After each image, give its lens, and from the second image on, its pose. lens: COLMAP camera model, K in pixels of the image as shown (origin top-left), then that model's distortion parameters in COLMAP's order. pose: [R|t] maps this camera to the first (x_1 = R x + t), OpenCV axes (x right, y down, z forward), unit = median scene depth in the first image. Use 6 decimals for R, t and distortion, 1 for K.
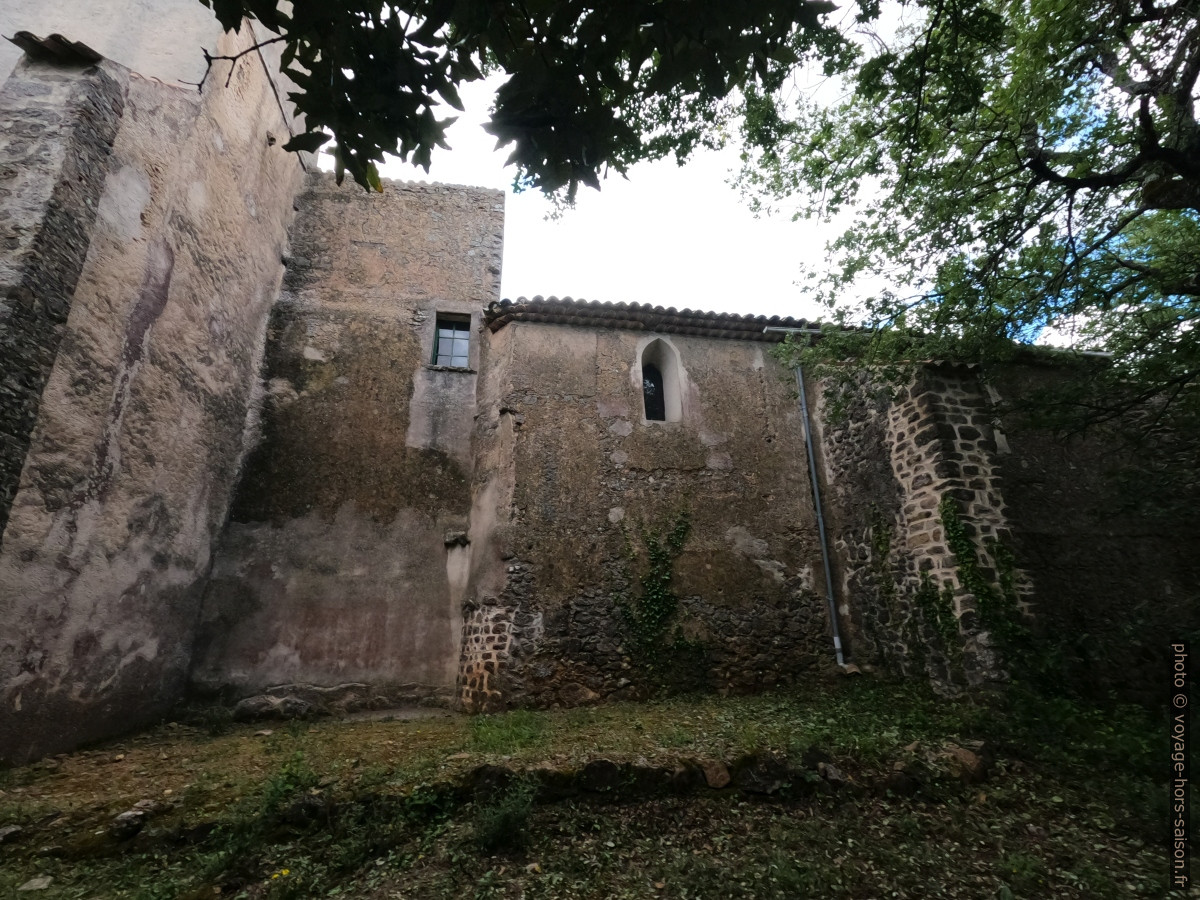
lens RADIAL K [[554.2, 0, 600.9], [0, 554.2, 454.8], [0, 0, 1]] dist [-0.001033, 0.000040]
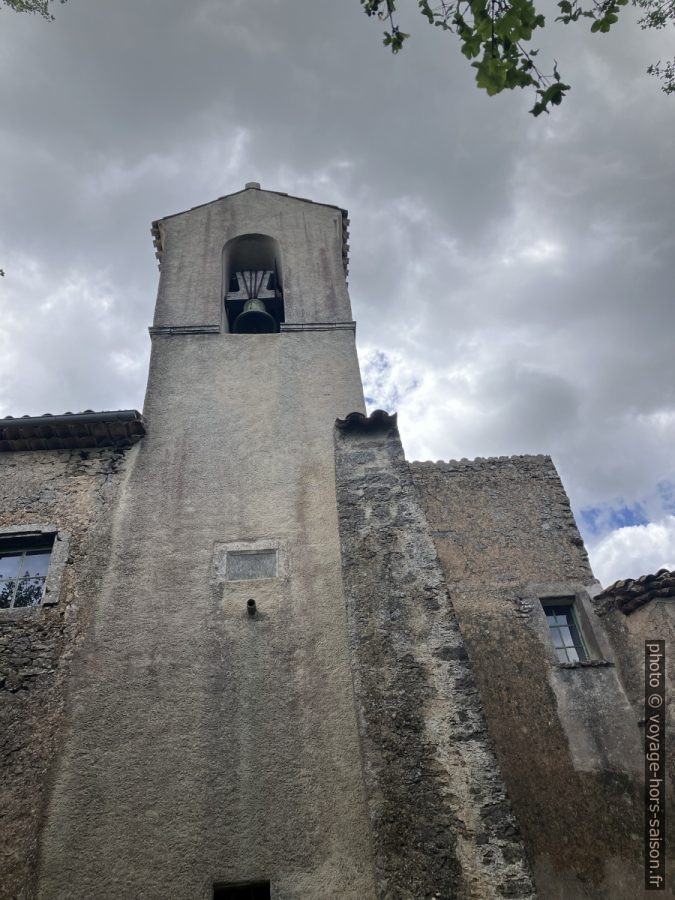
lens RADIAL K [[740.2, 0, 331.6], [0, 740.2, 453.0], [0, 0, 1]] dist [0.032487, -0.030101]
pose [[0.984938, -0.155469, -0.075676, -0.573555], [0.114048, 0.913088, -0.391489, -0.056398], [0.129964, 0.376962, 0.917065, -0.220663]]
